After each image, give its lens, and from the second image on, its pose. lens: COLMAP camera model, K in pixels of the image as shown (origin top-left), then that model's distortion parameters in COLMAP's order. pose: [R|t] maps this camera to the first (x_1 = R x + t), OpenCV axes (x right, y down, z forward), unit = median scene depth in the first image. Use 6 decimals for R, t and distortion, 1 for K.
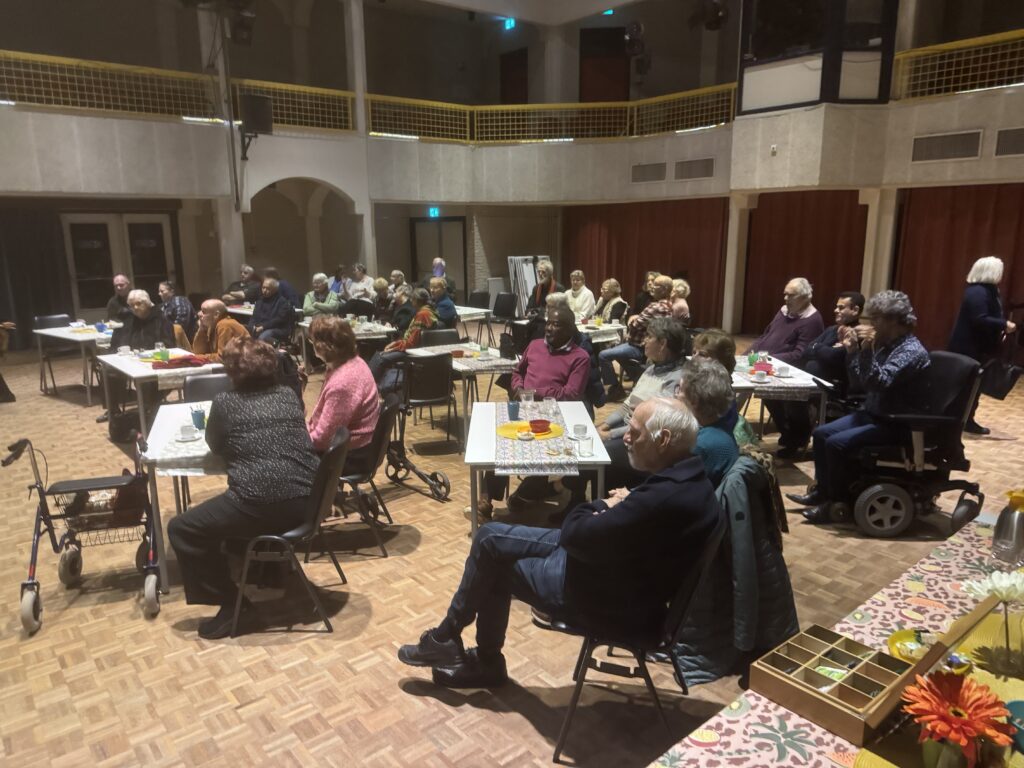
lens RADIAL K [[733.3, 0, 508.5], [0, 733.3, 386.6], [0, 0, 1]] dist [0.052182, -0.047152]
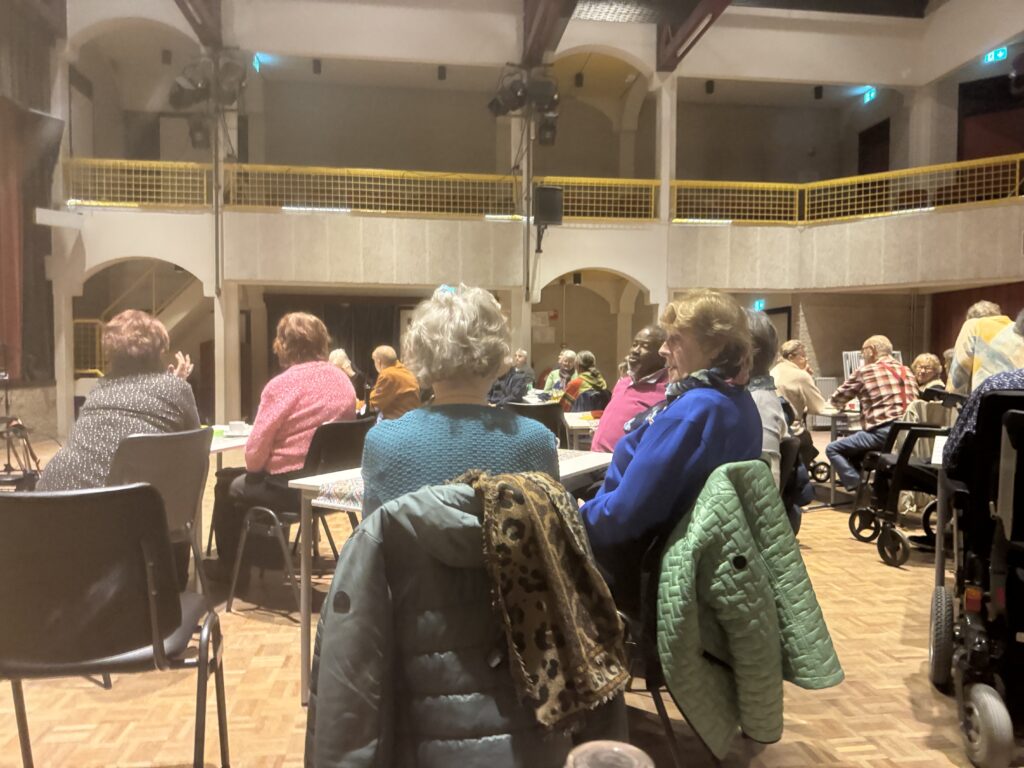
lens RADIAL K [[733.3, 0, 517.7], [0, 733.3, 386.2], [0, 0, 1]] dist [0.052182, -0.047152]
pose [[0.855024, 0.024810, -0.517994, 0.135874], [-0.114568, 0.983211, -0.142019, 0.023964], [0.505774, 0.180776, 0.843512, 0.139419]]
